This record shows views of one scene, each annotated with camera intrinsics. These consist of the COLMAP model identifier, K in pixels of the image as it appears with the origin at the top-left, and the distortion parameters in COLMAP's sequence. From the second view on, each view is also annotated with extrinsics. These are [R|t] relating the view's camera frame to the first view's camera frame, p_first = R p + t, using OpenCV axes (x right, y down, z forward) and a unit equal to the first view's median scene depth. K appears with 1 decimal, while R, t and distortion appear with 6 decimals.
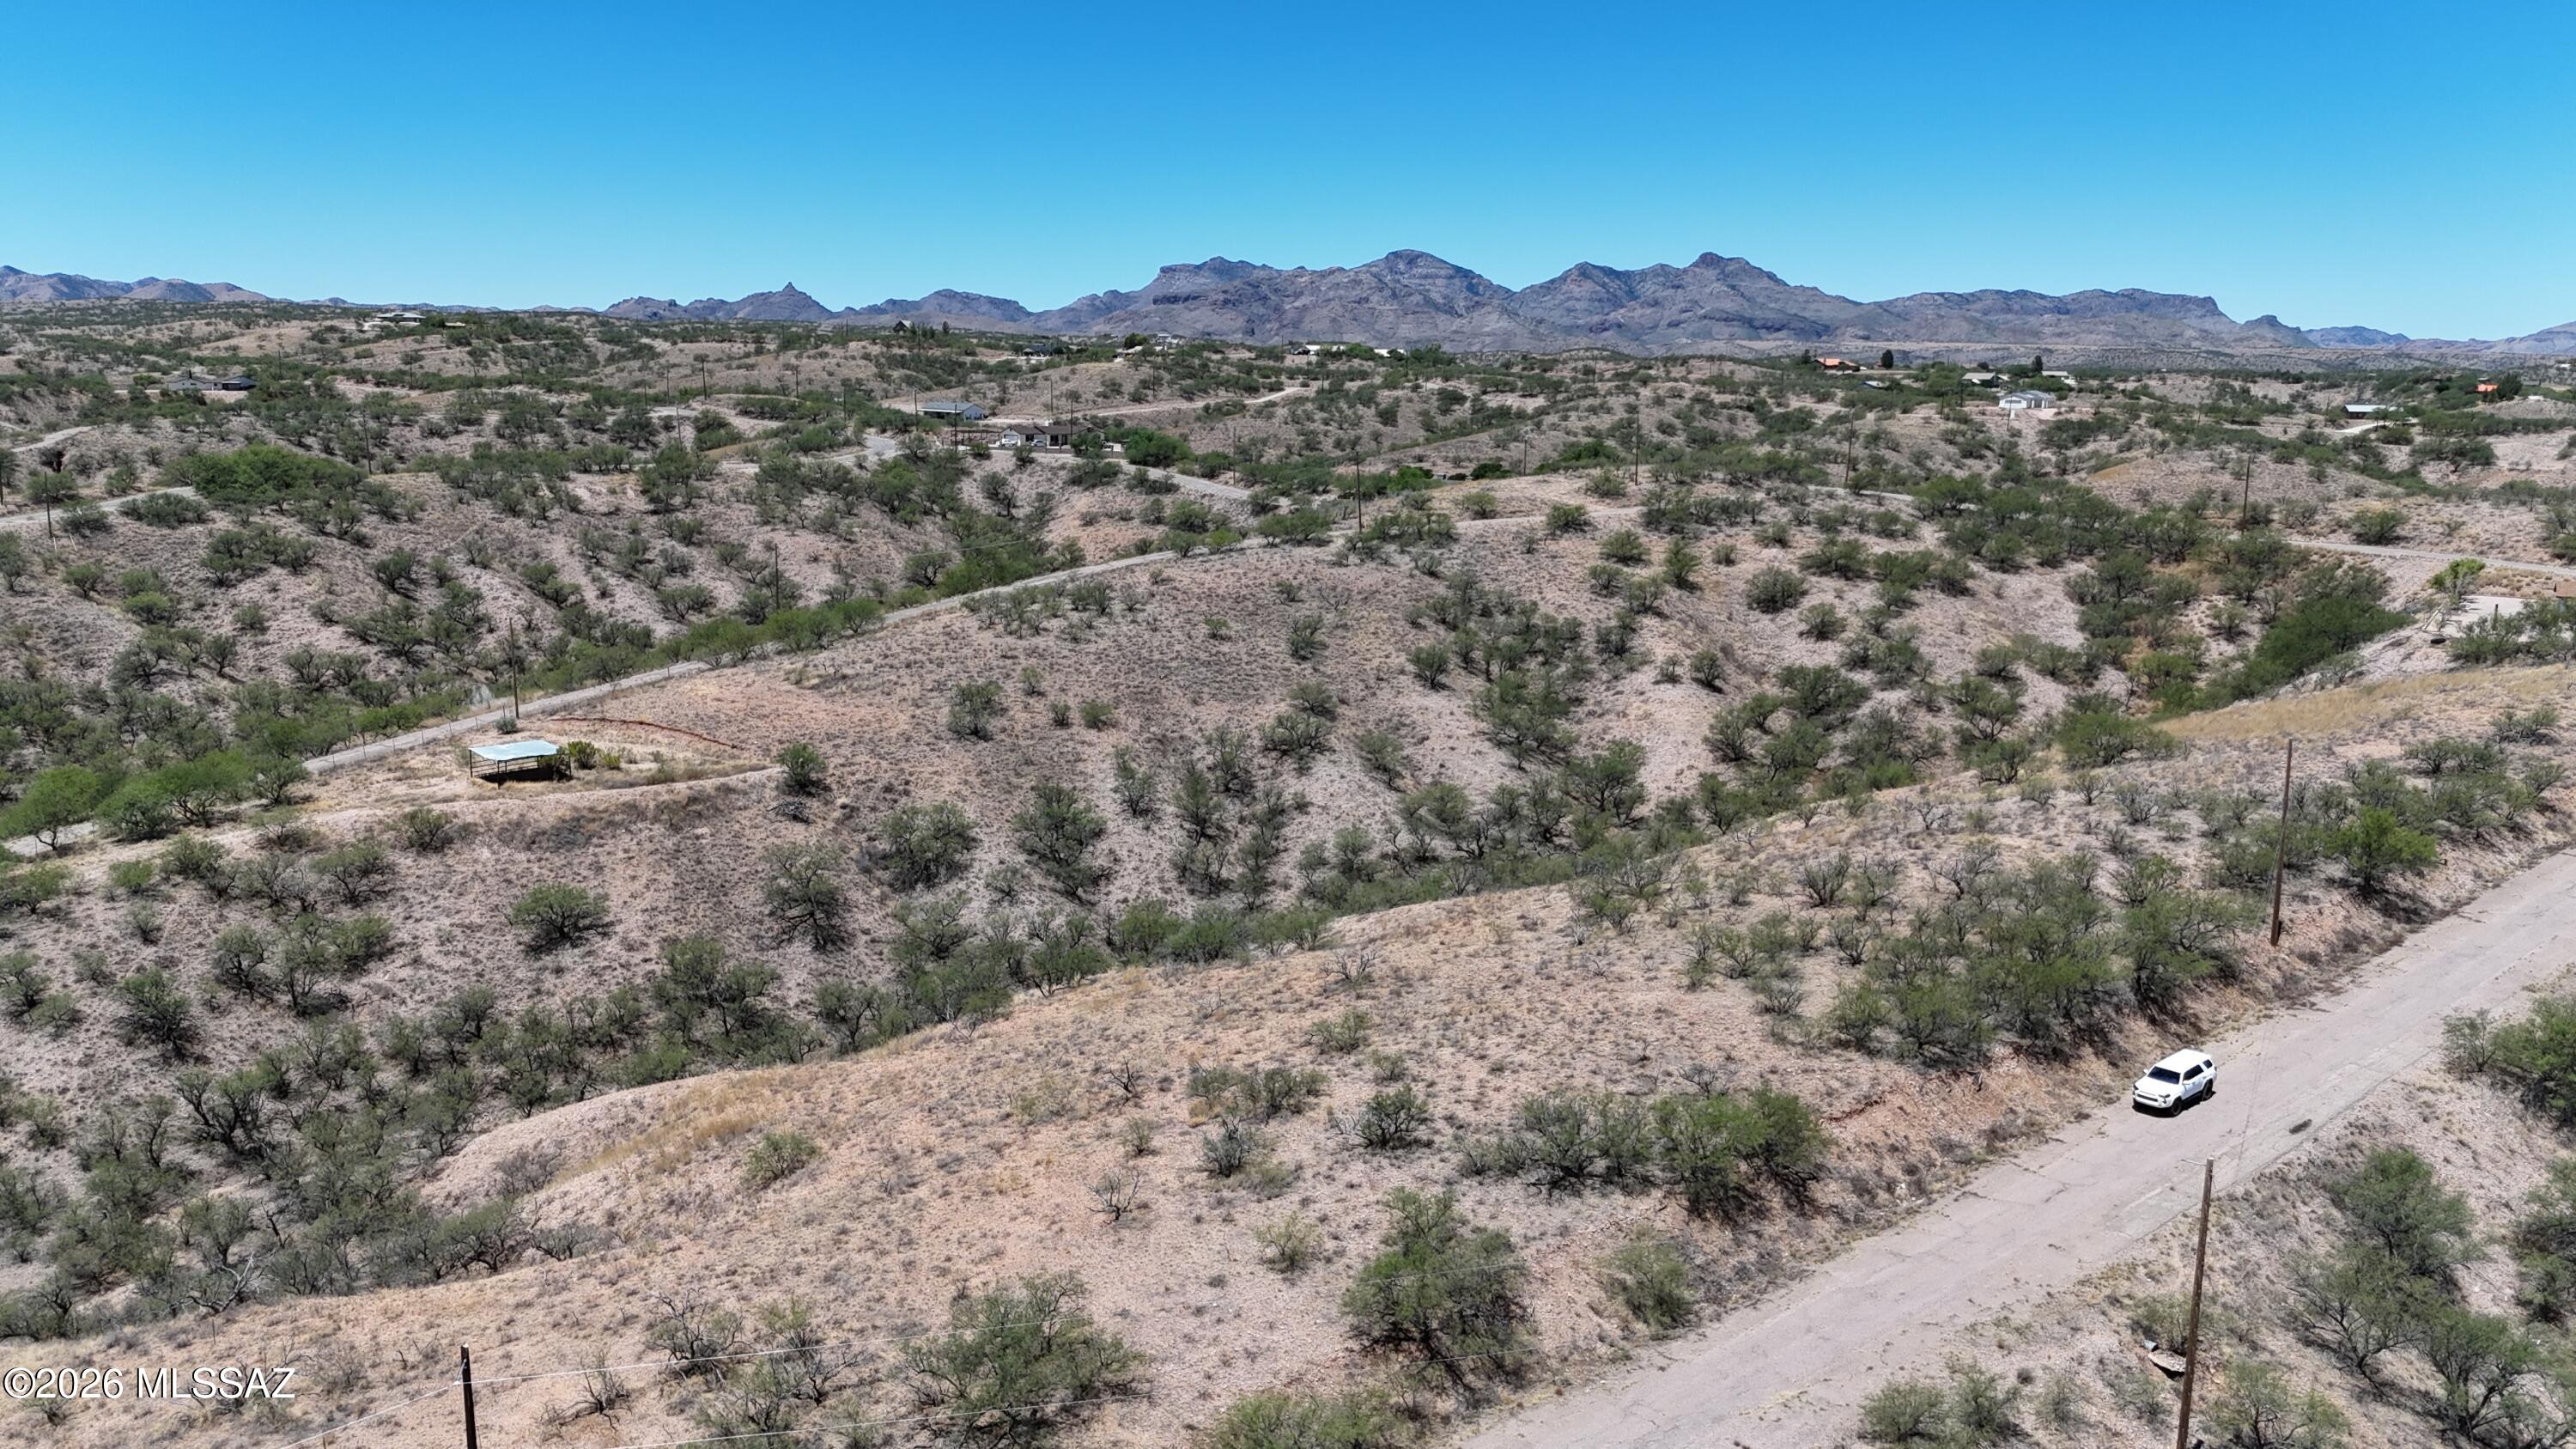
lens RADIAL K [[1903.4, 0, 1286.1], [0, 1903.4, 722.1], [0, 0, 1]] dist [0.070966, -0.065748]
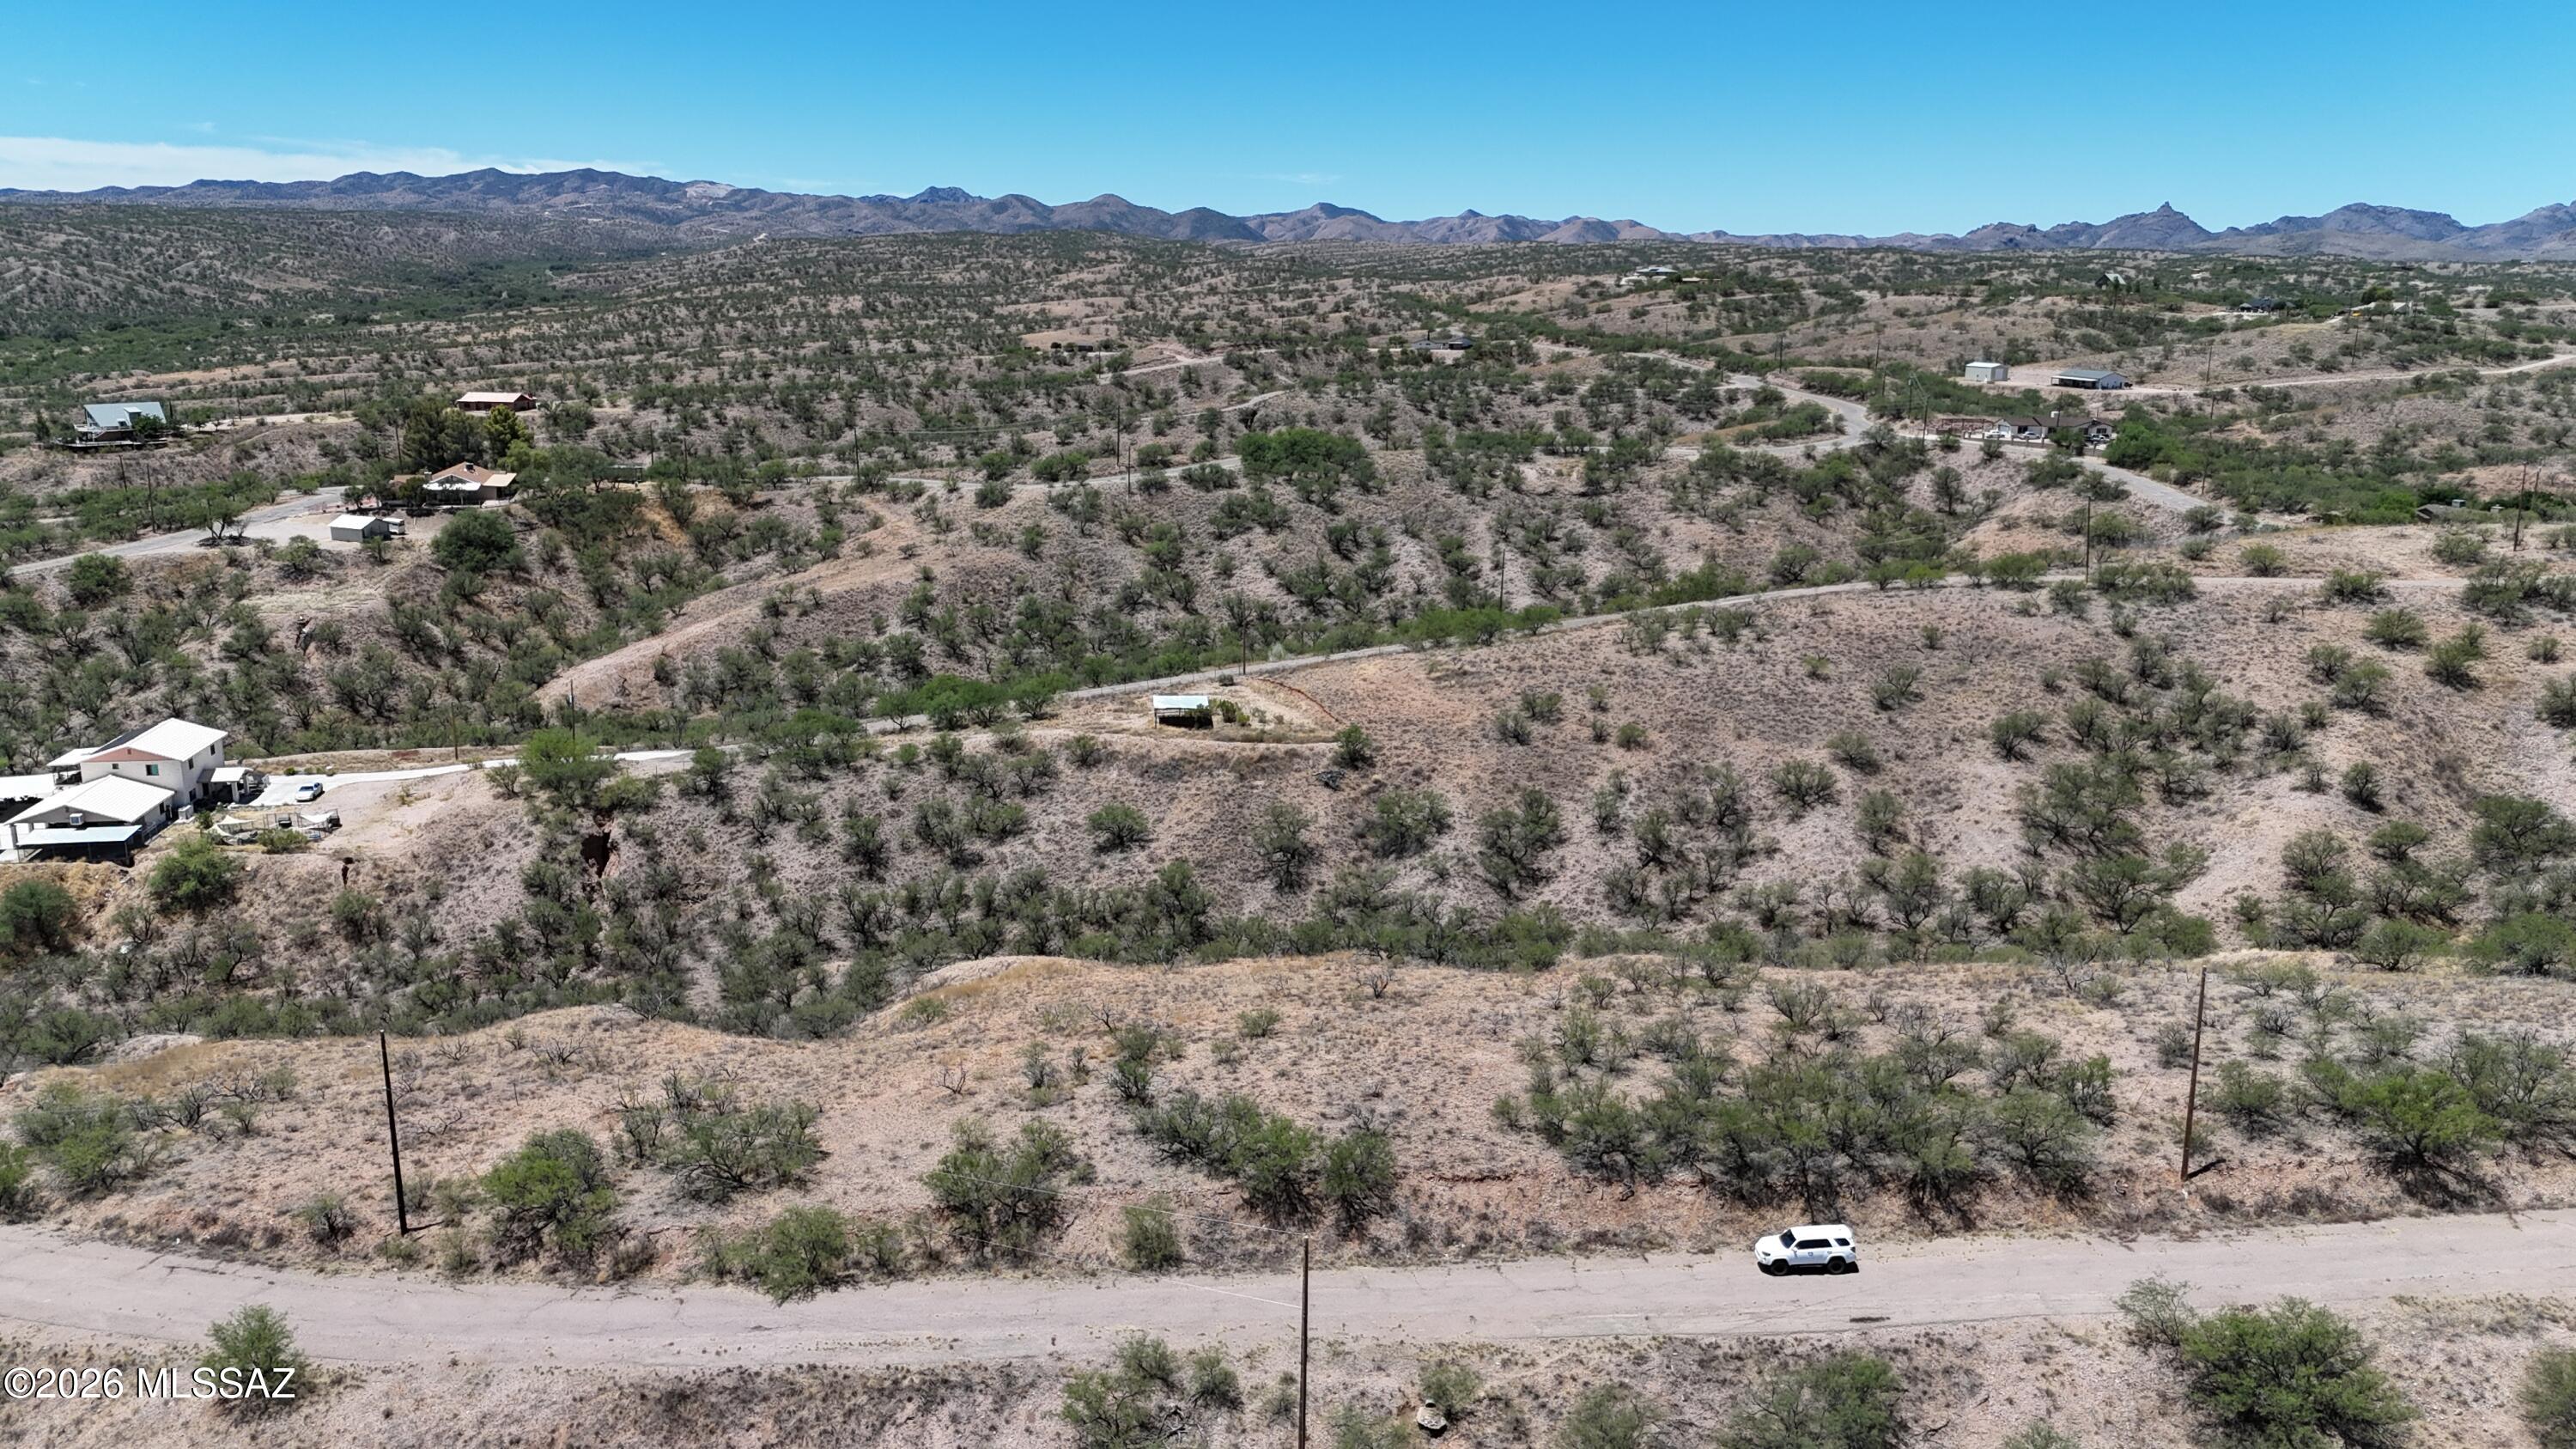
lens RADIAL K [[1903.4, 0, 1271.5], [0, 1903.4, 743.0], [0, 0, 1]] dist [0.070966, -0.065748]
pose [[0.779372, 0.147446, -0.608965, 0.303987], [-0.118017, 0.989066, 0.088436, -0.053789], [0.615346, 0.002943, 0.788251, -0.005817]]
